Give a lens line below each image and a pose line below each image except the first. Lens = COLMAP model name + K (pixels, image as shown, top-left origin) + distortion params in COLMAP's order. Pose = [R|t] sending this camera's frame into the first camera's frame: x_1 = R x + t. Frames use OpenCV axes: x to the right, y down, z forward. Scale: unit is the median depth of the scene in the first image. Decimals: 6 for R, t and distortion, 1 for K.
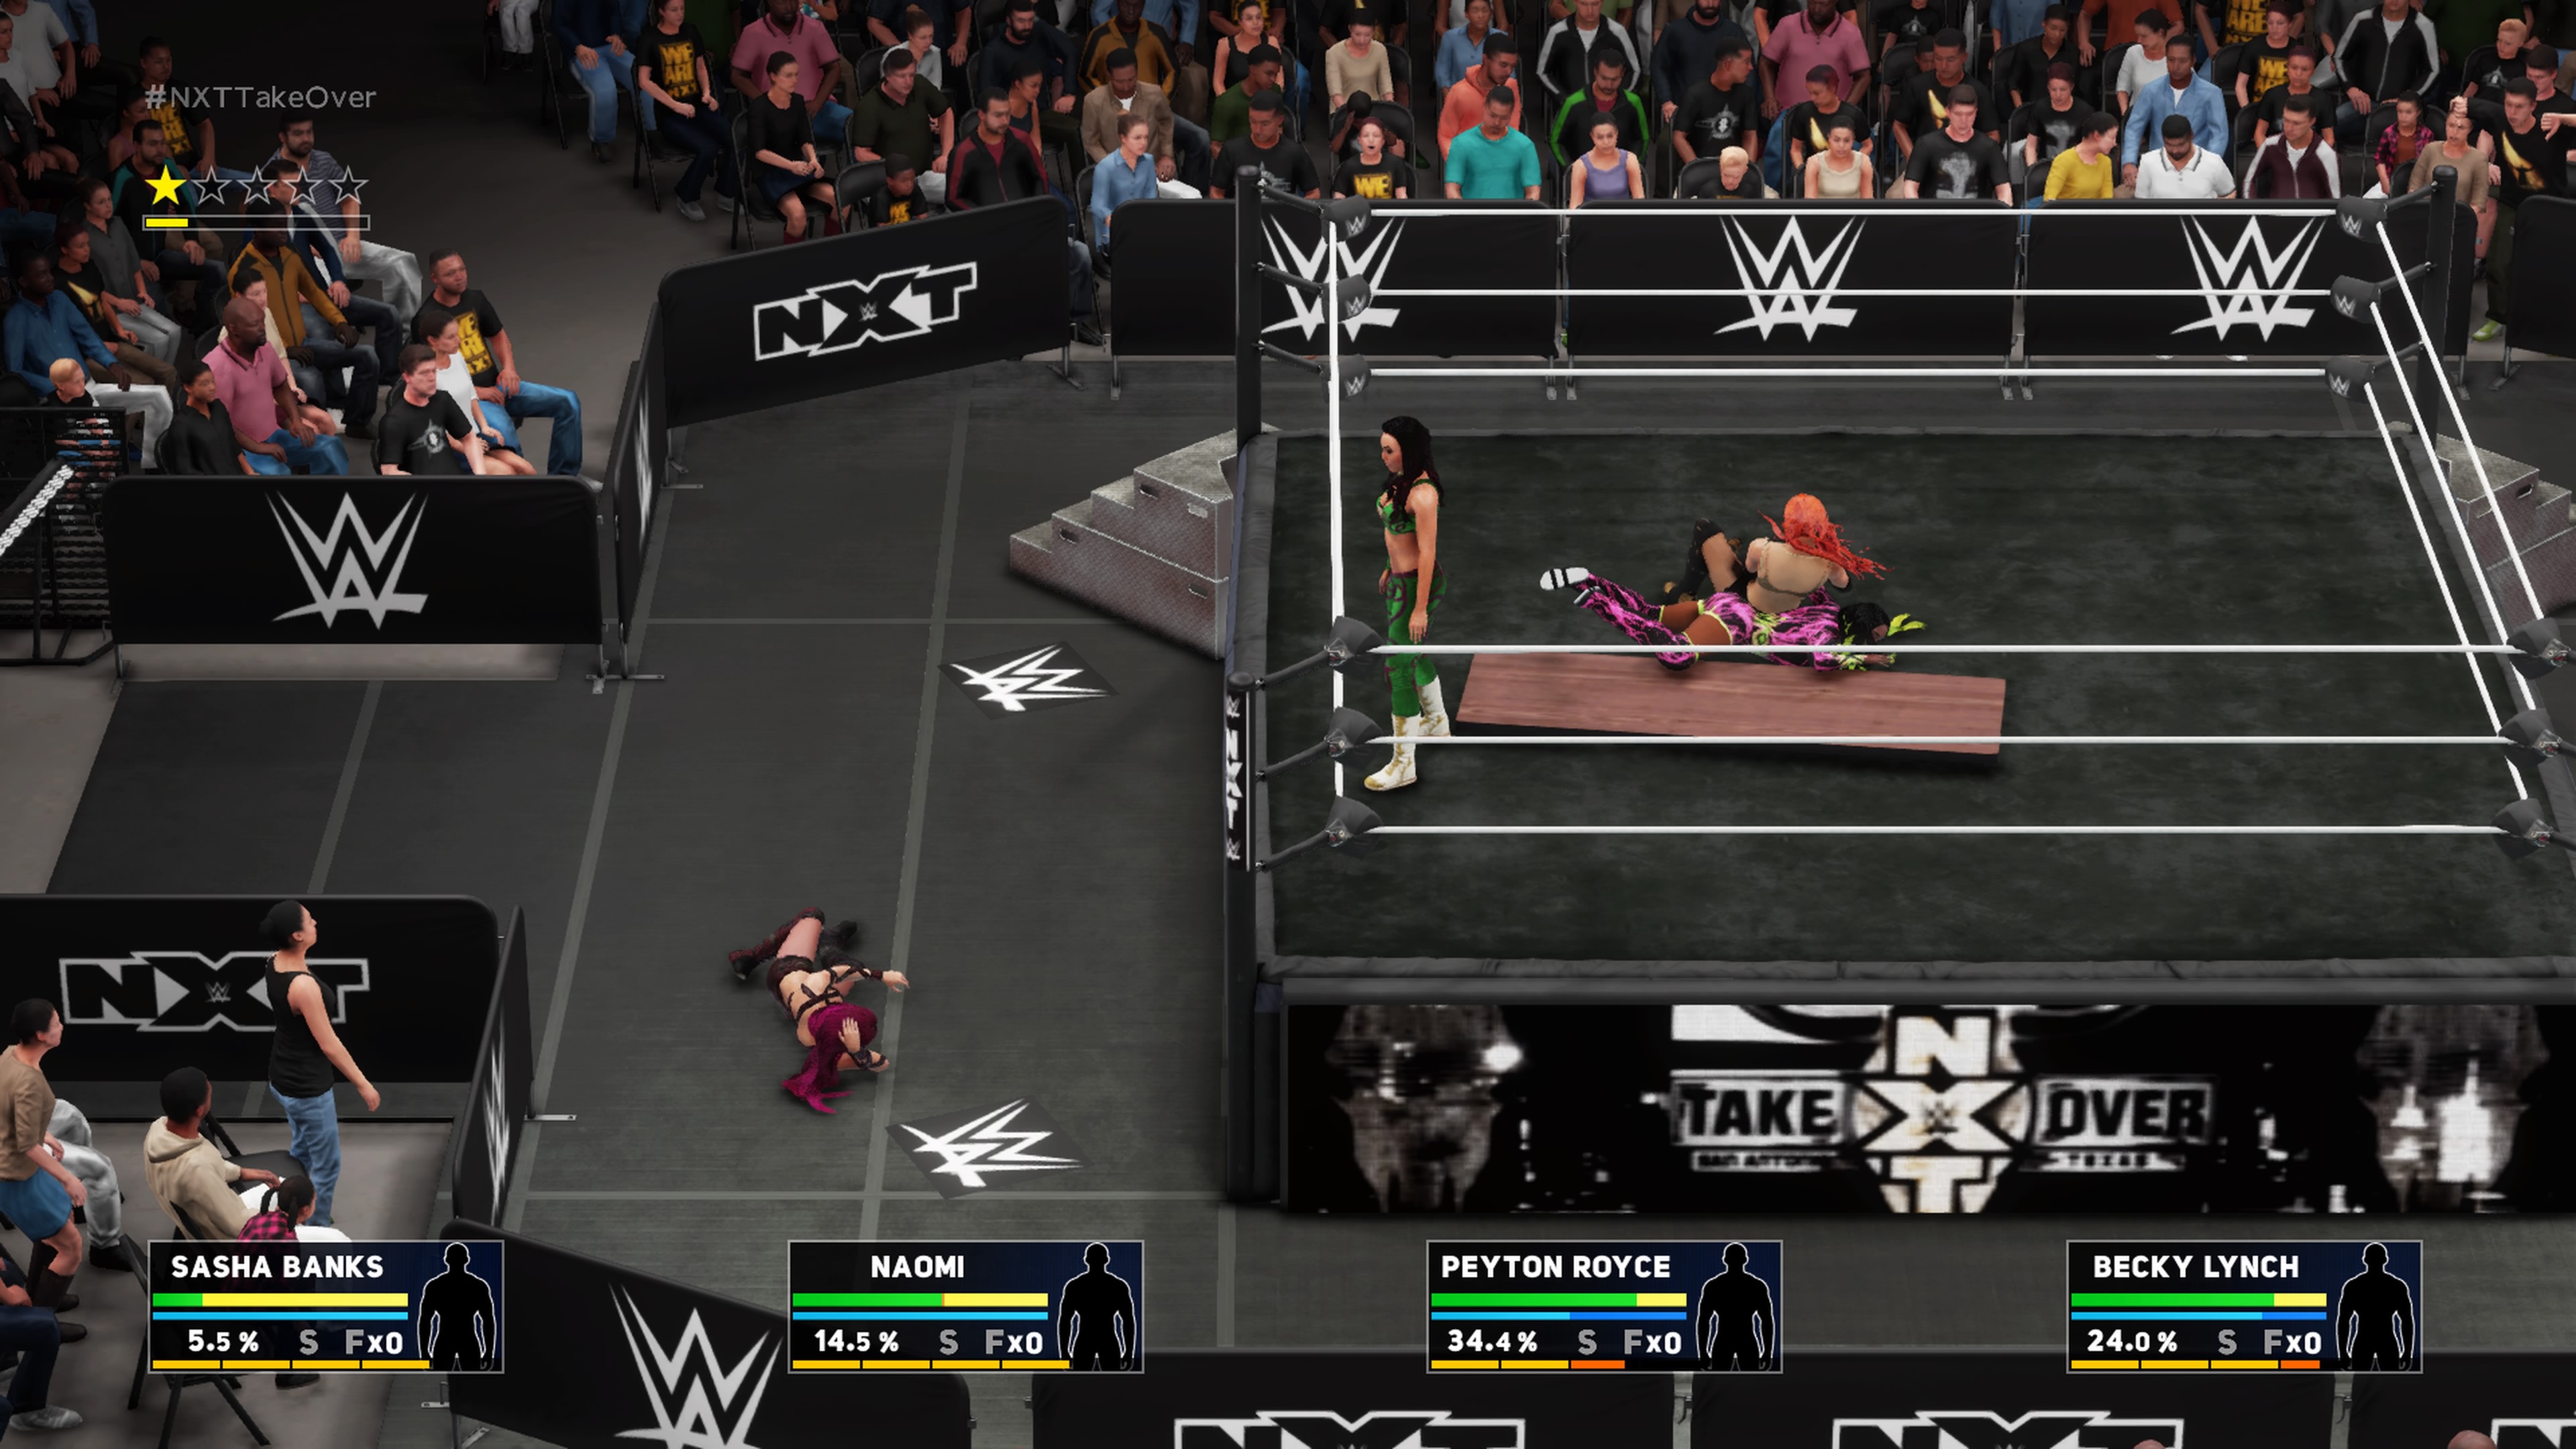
lens RADIAL K [[6602.2, 0, 1284.4], [0, 6602.2, 727.9], [0, 0, 1]] dist [-0.012335, 0.000000]
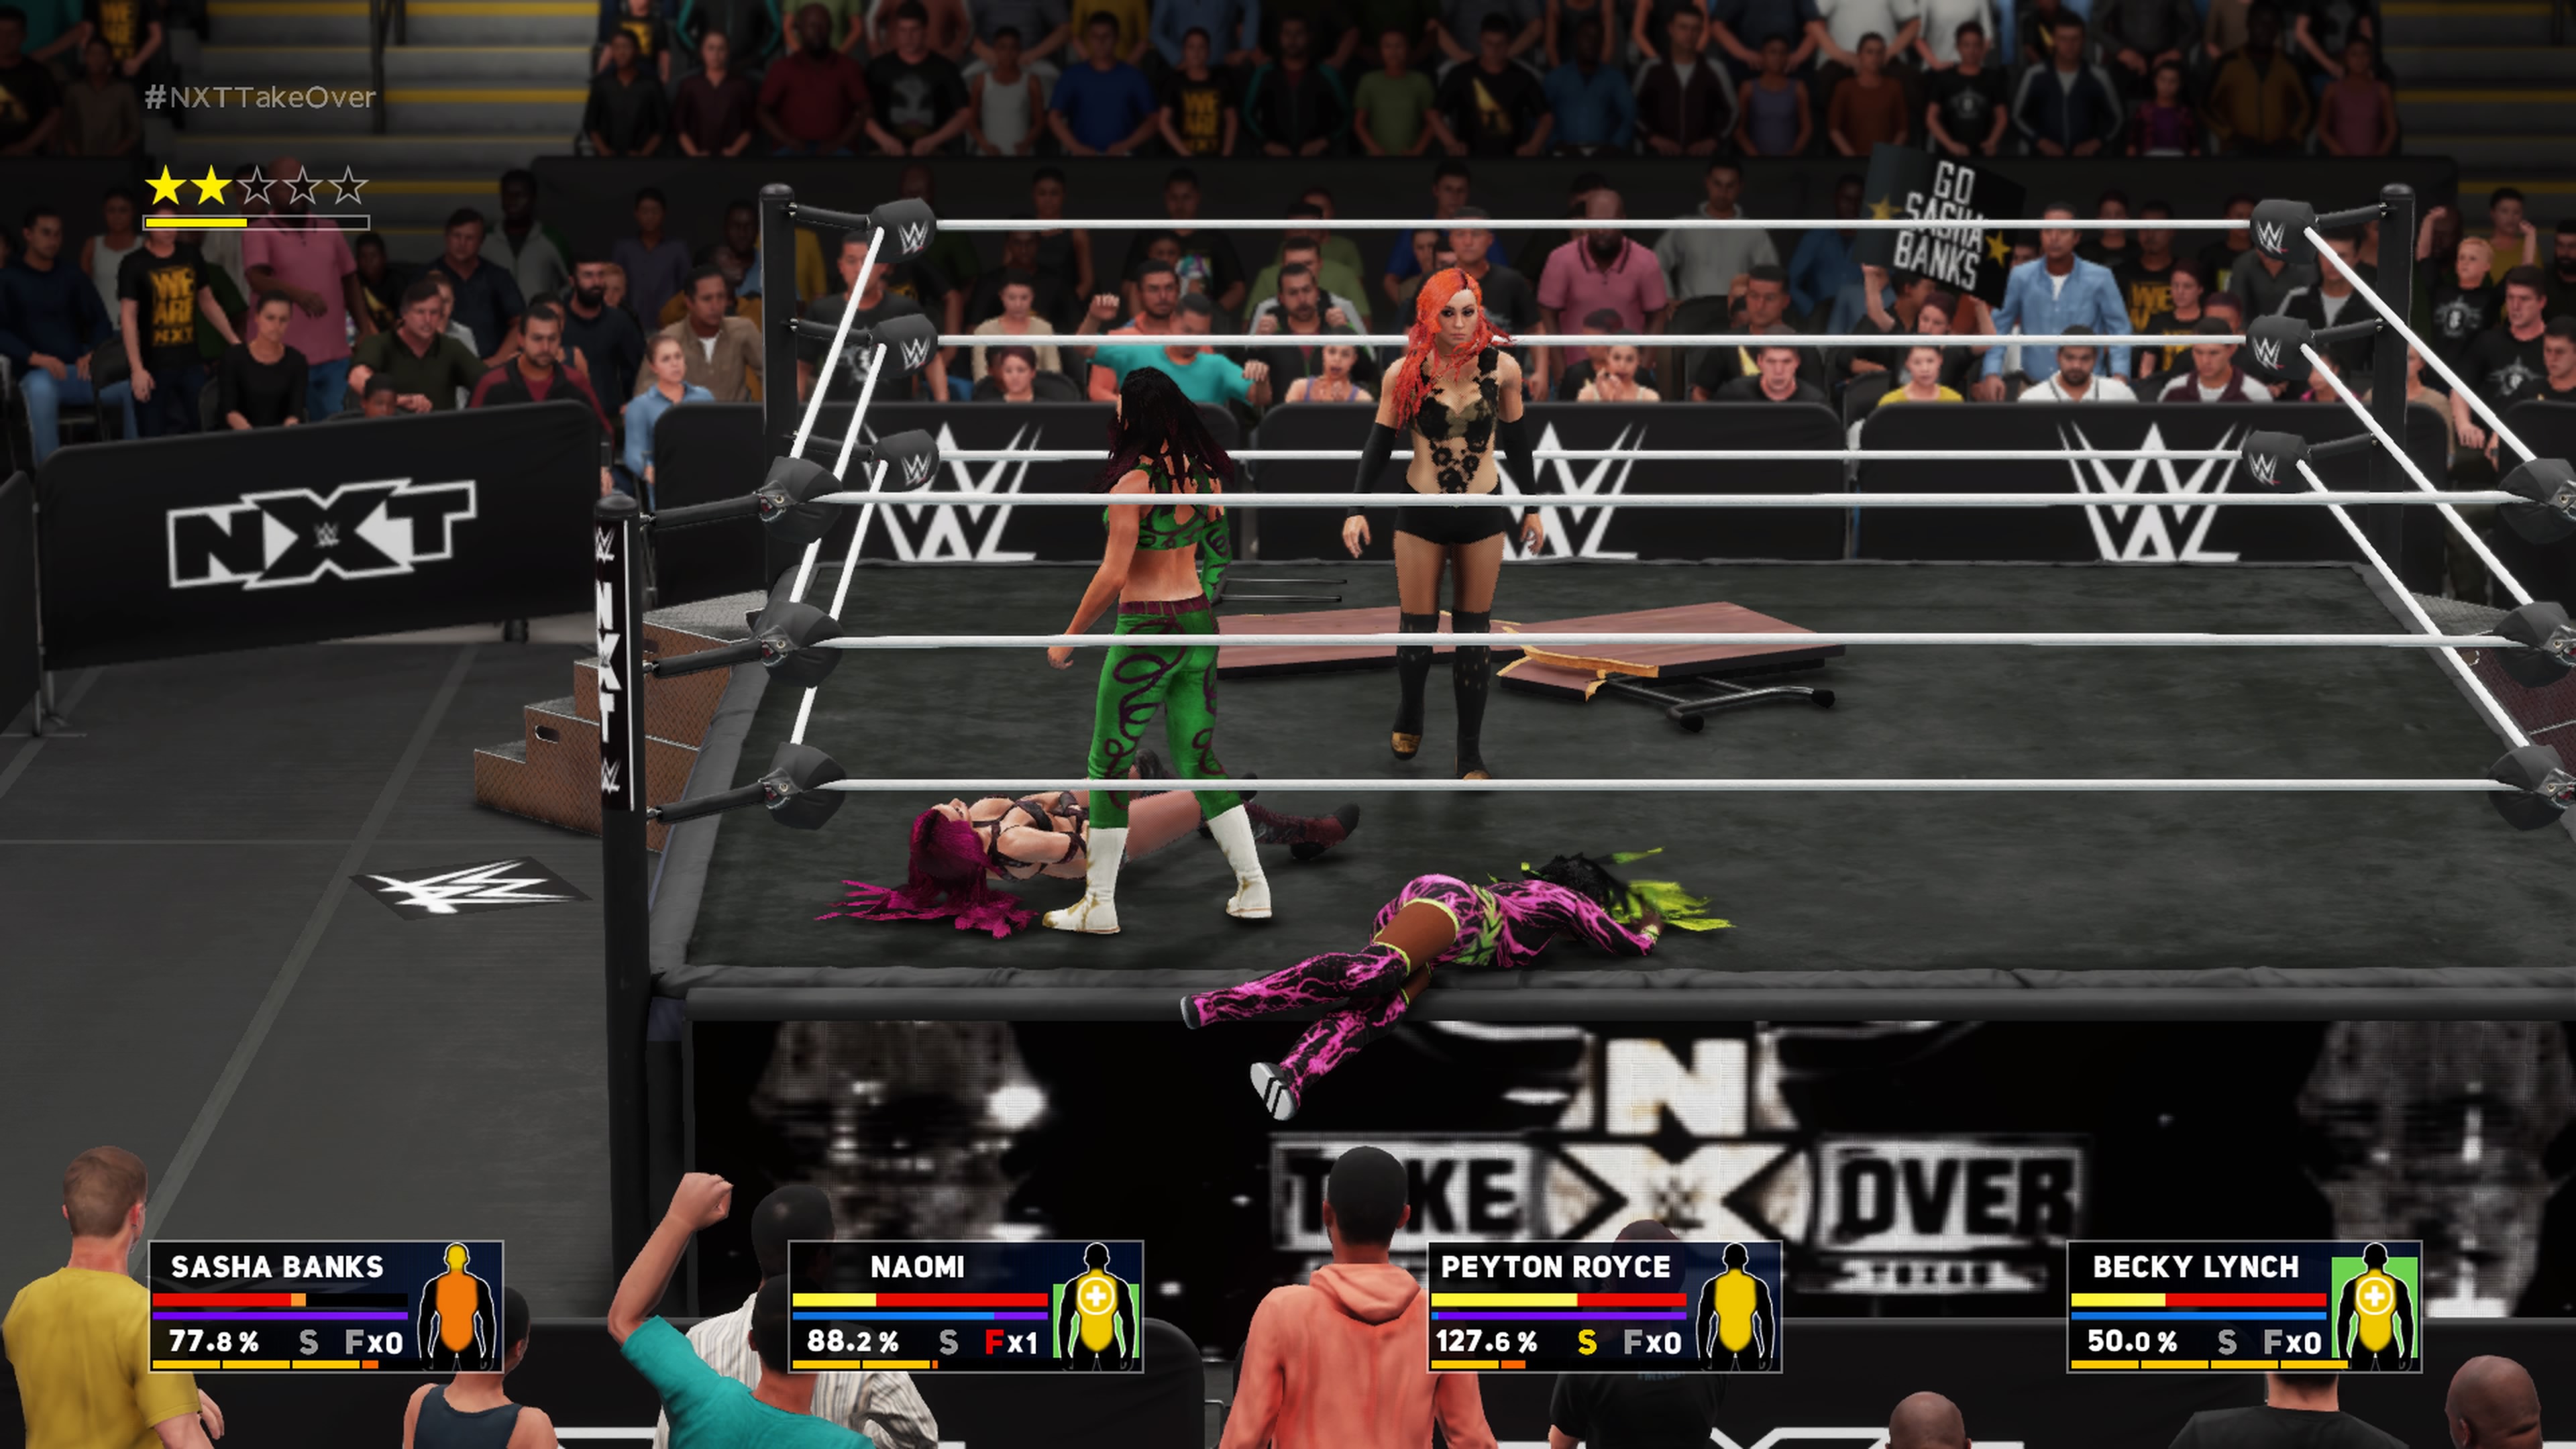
lens RADIAL K [[6602.2, 0, 1292.6], [0, 6602.2, 719.6], [0, 0, 1]] dist [-0.012335, 0.000000]
pose [[0.999999, 0.000283, 0.001271, 0.059760], [0.000000, 0.976086, -0.217386, 0.156000], [-0.001302, 0.217386, 0.976085, 0.339483]]
